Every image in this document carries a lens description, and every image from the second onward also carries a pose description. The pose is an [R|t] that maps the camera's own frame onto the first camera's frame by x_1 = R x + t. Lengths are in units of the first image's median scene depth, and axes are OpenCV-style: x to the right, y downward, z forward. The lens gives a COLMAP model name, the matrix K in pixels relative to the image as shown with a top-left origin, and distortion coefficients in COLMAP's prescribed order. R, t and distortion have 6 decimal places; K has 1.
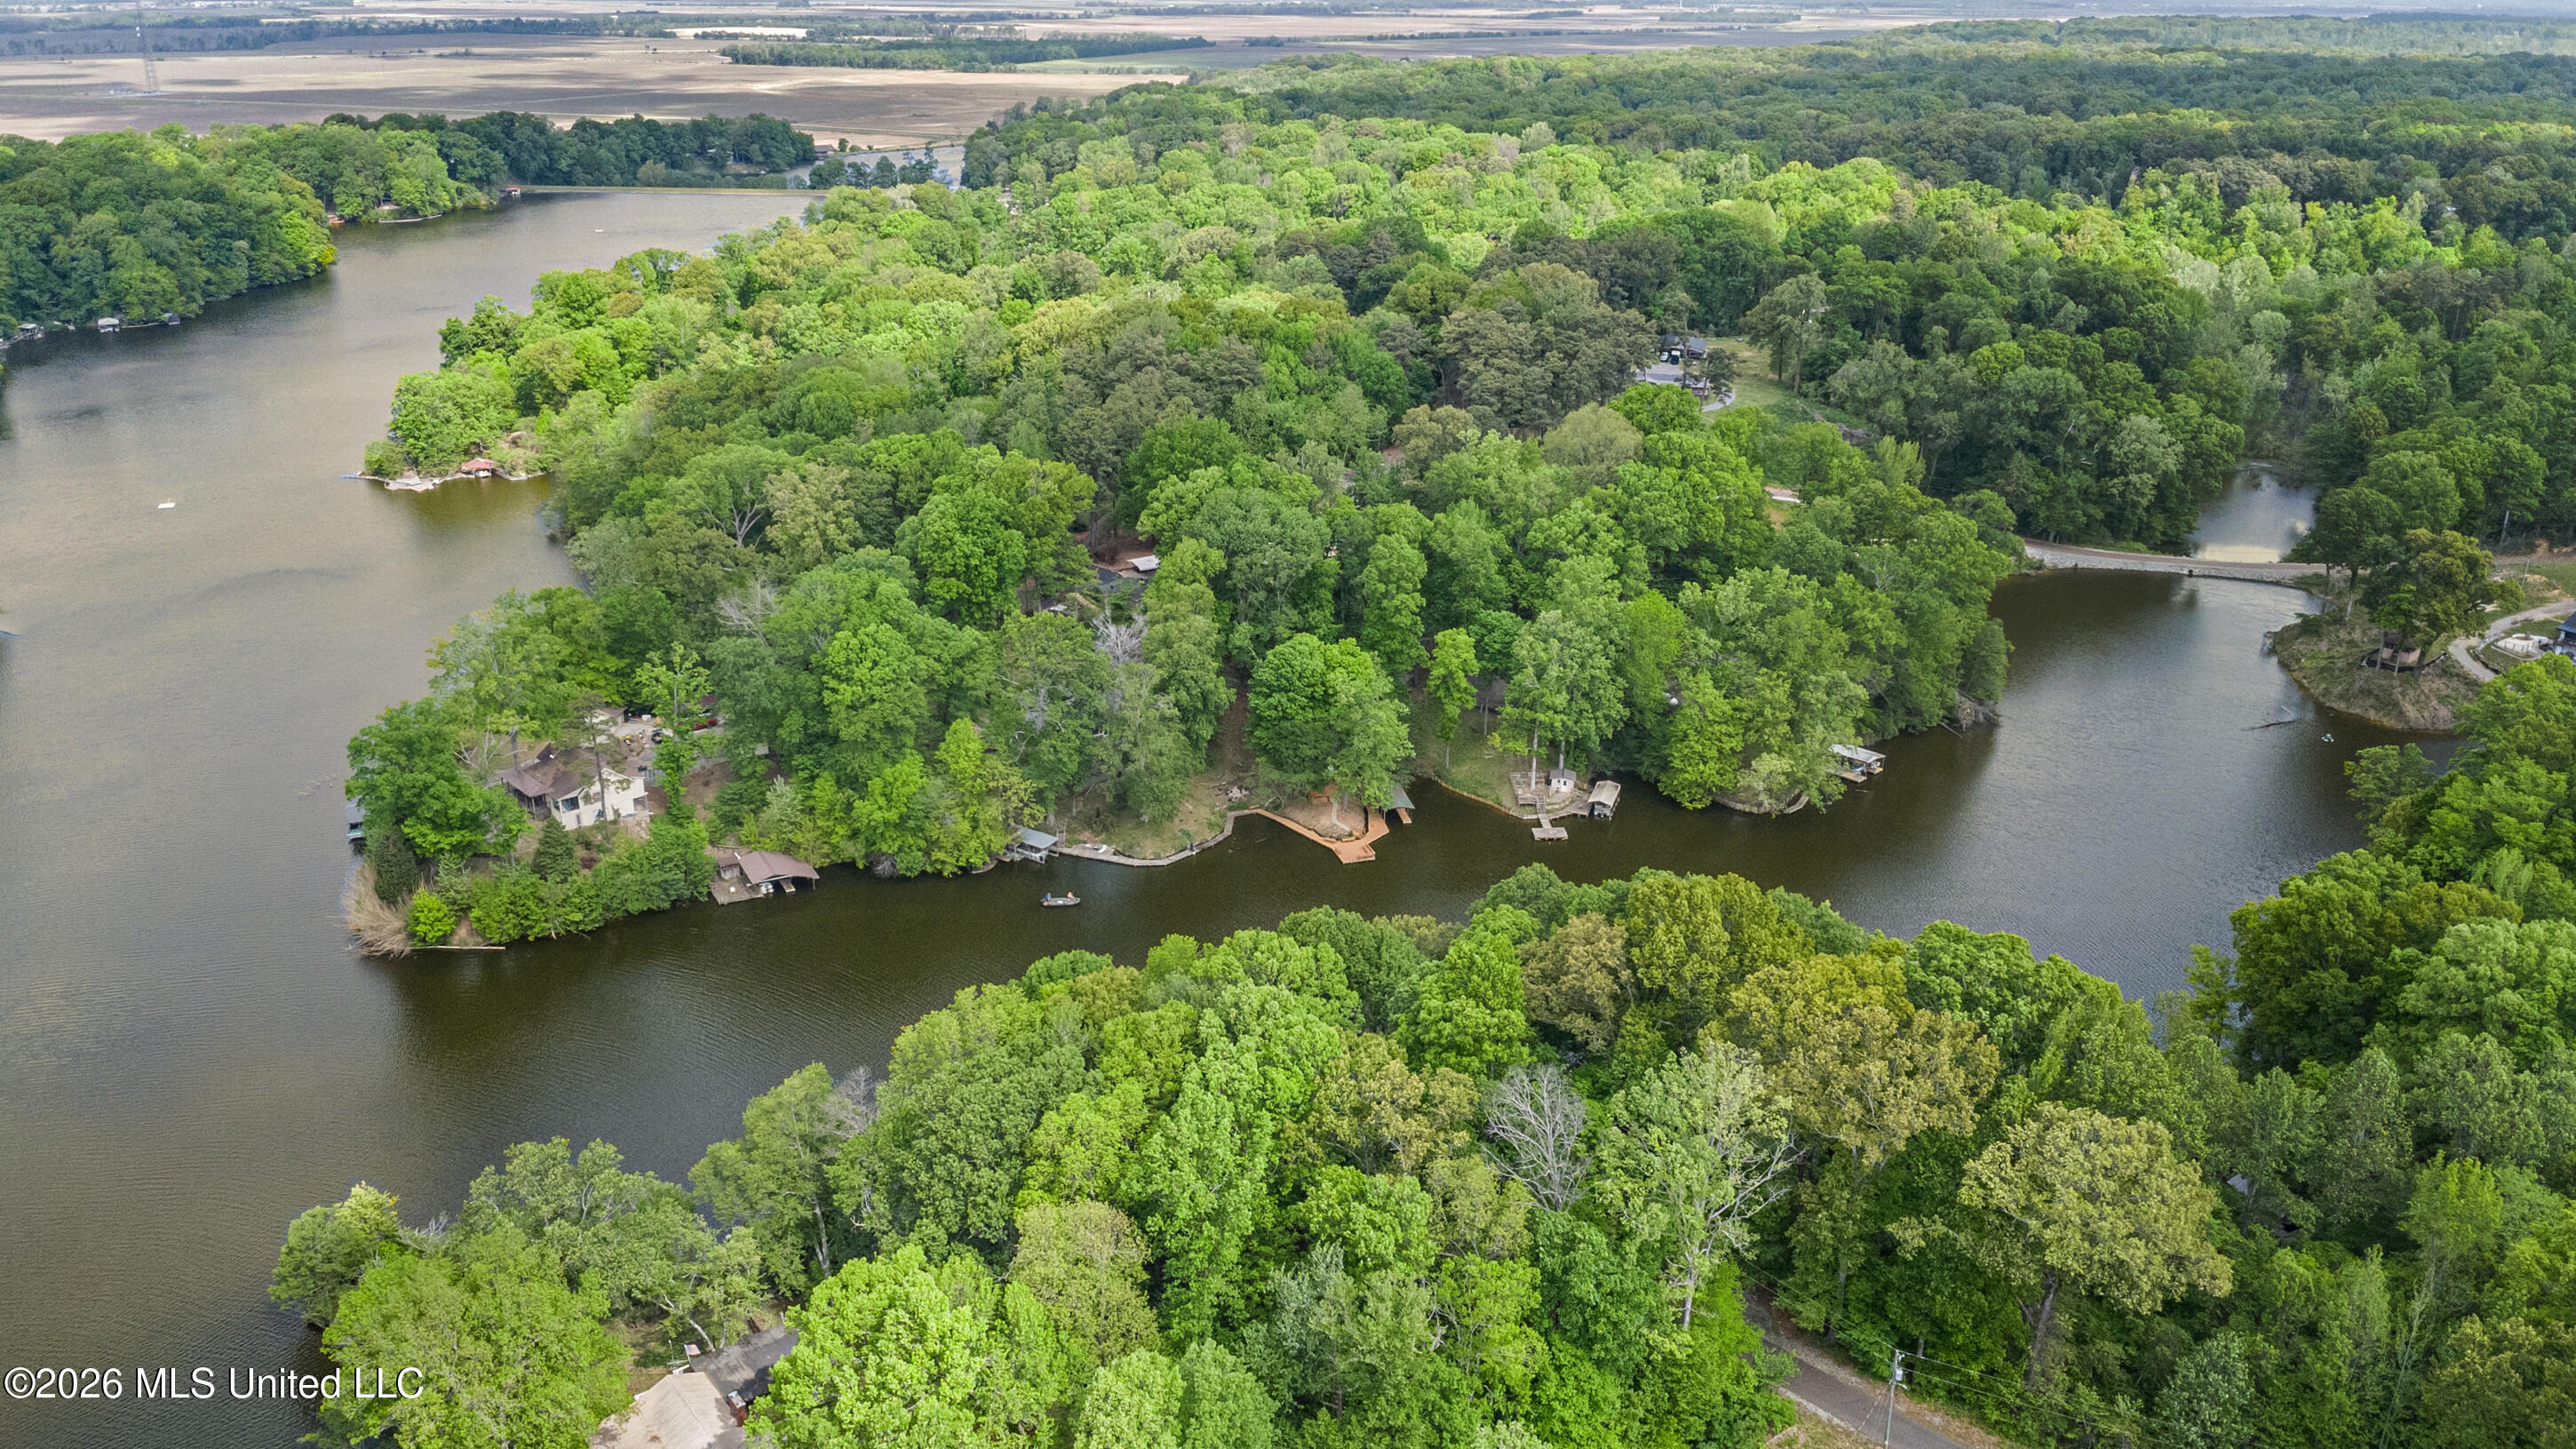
lens RADIAL K [[1837.5, 0, 1238.7], [0, 1837.5, 744.7], [0, 0, 1]] dist [0.019679, -0.022449]
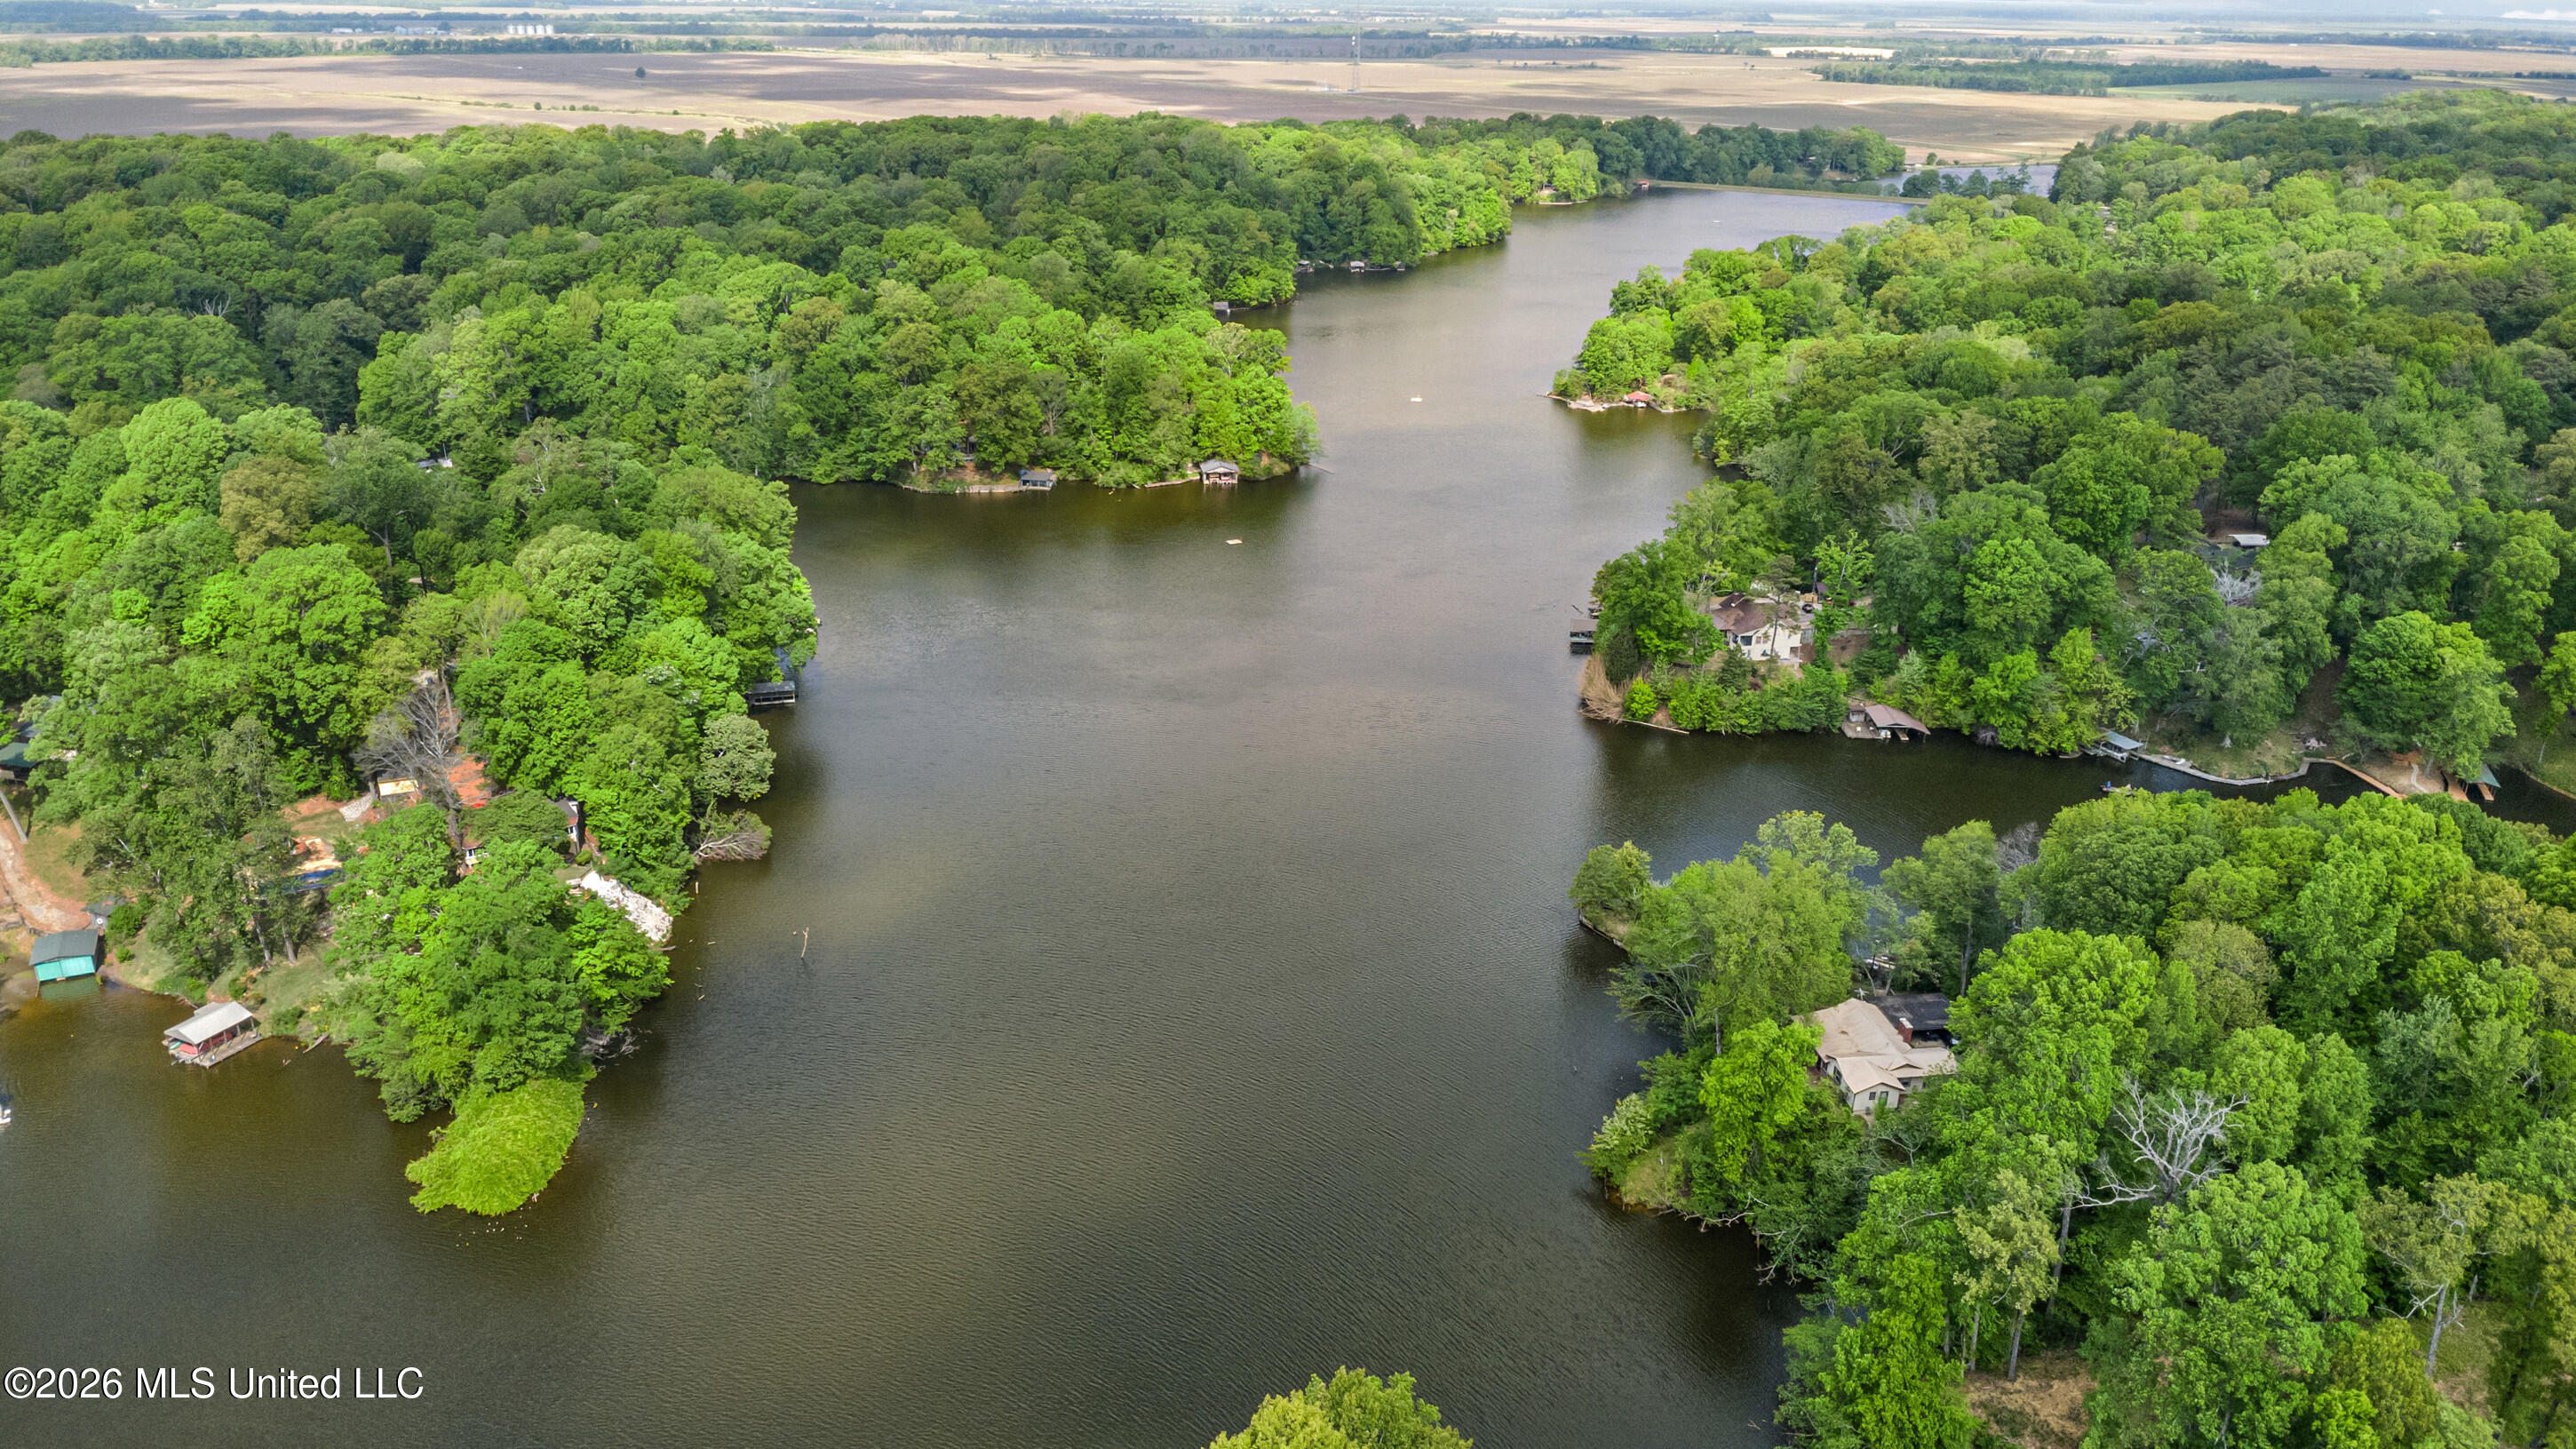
lens RADIAL K [[1837.5, 0, 1238.7], [0, 1837.5, 744.7], [0, 0, 1]] dist [0.019679, -0.022449]
pose [[0.878360, 0.188509, -0.439259, -0.078432], [-0.192393, 0.980653, 0.036132, 0.106523], [0.437572, 0.052774, 0.897634, -0.270230]]
